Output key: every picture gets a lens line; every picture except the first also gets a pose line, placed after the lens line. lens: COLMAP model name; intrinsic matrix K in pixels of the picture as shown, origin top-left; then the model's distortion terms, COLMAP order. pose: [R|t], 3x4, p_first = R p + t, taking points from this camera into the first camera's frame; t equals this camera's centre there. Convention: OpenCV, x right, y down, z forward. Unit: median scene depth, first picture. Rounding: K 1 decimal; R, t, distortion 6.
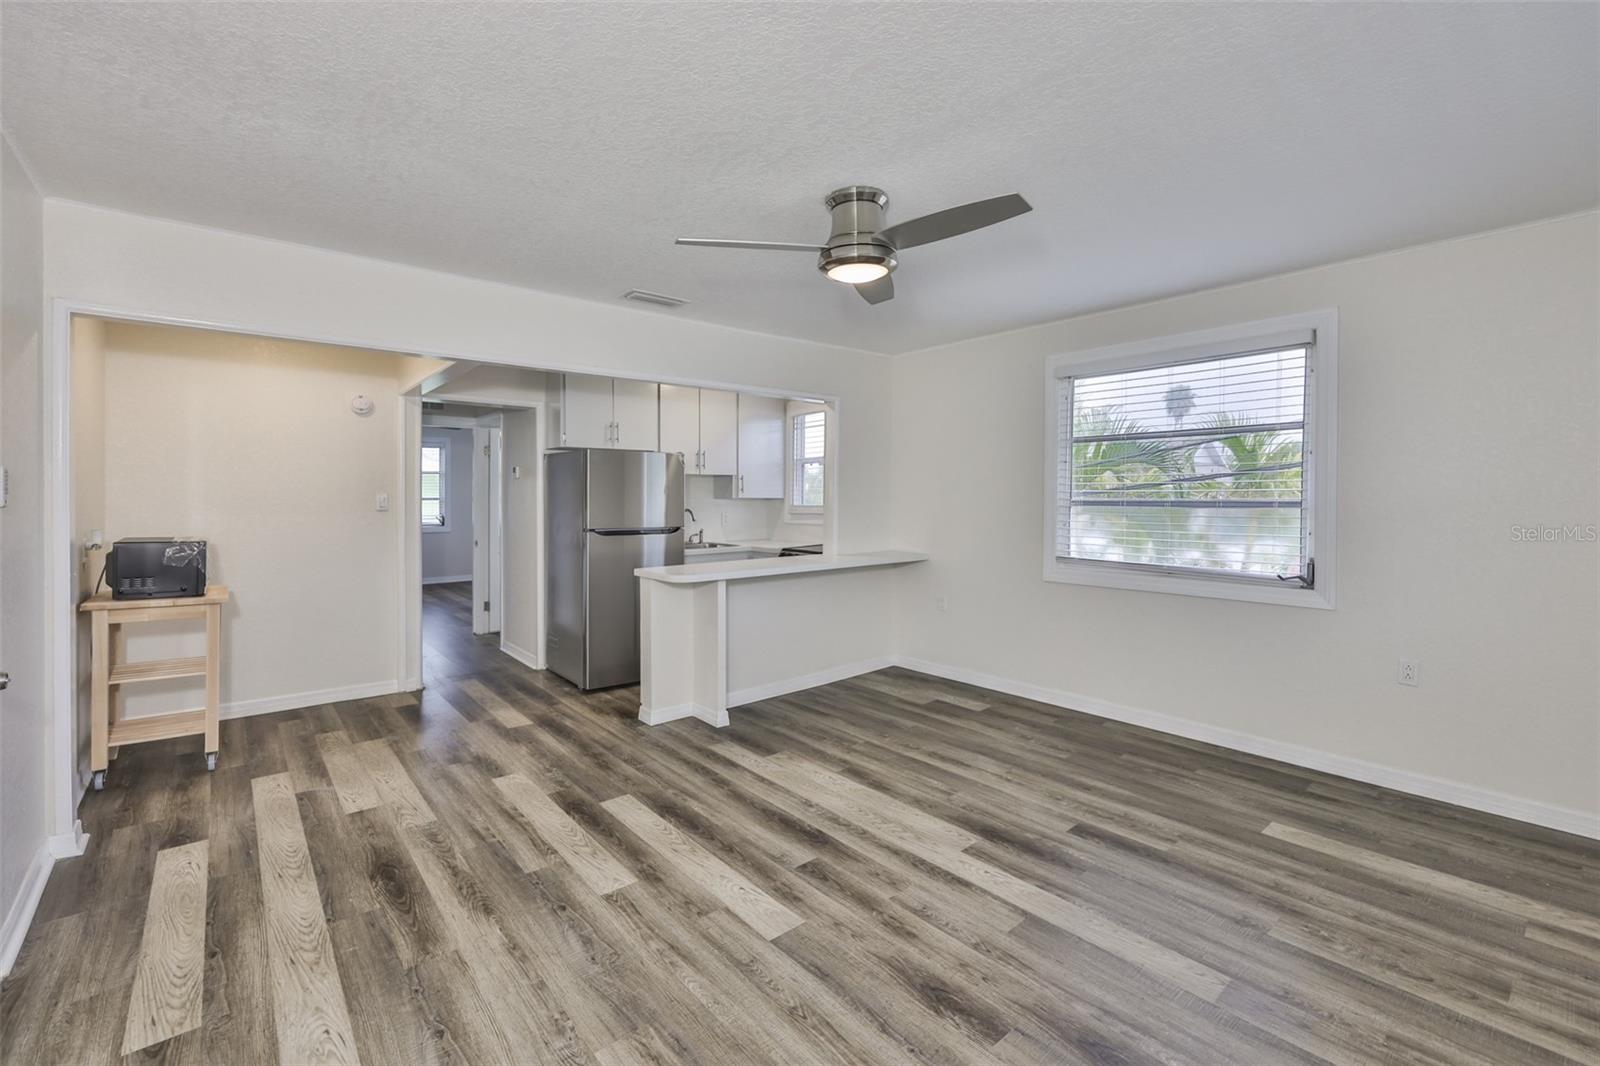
lens RADIAL K [[689.0, 0, 804.8], [0, 689.0, 504.4], [0, 0, 1]] dist [-0.008550, -0.000016]
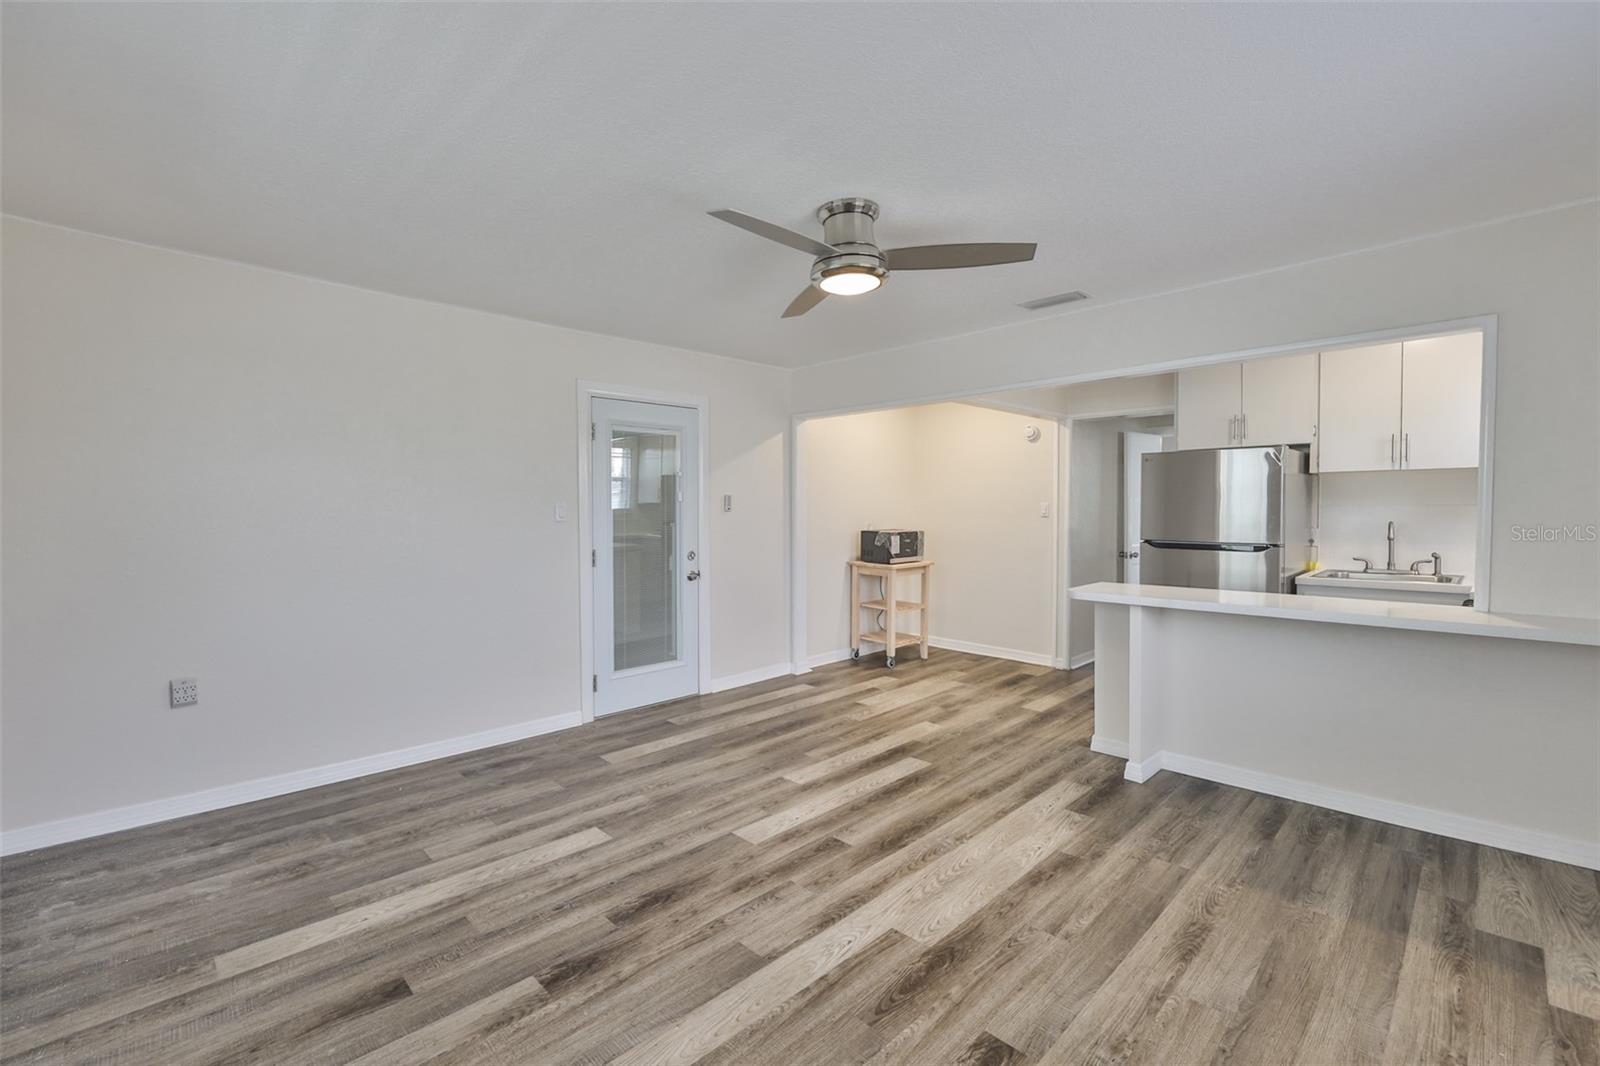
lens RADIAL K [[688.7, 0, 786.2], [0, 688.7, 535.7], [0, 0, 1]] dist [-0.000506, 0.000241]
pose [[0.067315, 0.043629, -0.996777, 0.957697], [-0.004190, 0.999047, 0.043445, -0.012959], [0.997723, 0.001252, 0.067434, 0.746486]]
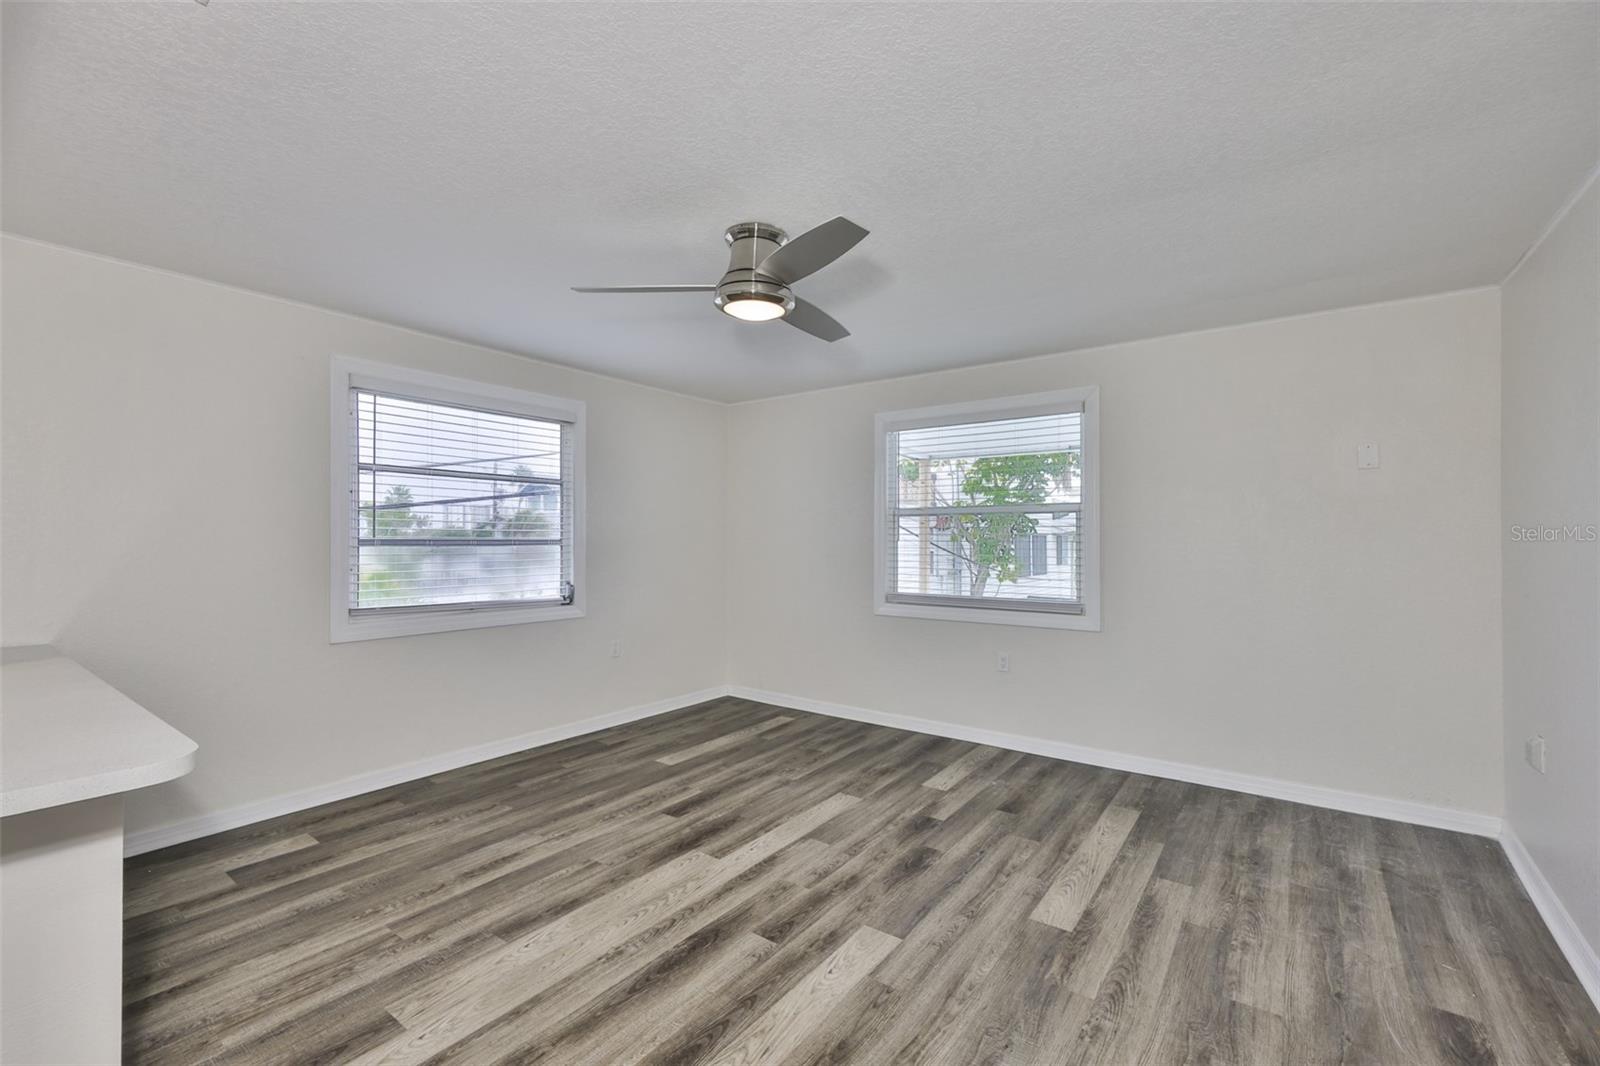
lens RADIAL K [[688.7, 0, 786.2], [0, 688.7, 535.7], [0, 0, 1]] dist [-0.000506, 0.000241]
pose [[-0.226581, 0.004569, 0.973982, -0.798417], [0.005249, 0.999980, -0.003469, -0.006255], [-0.973978, 0.004327, -0.226600, 1.050063]]
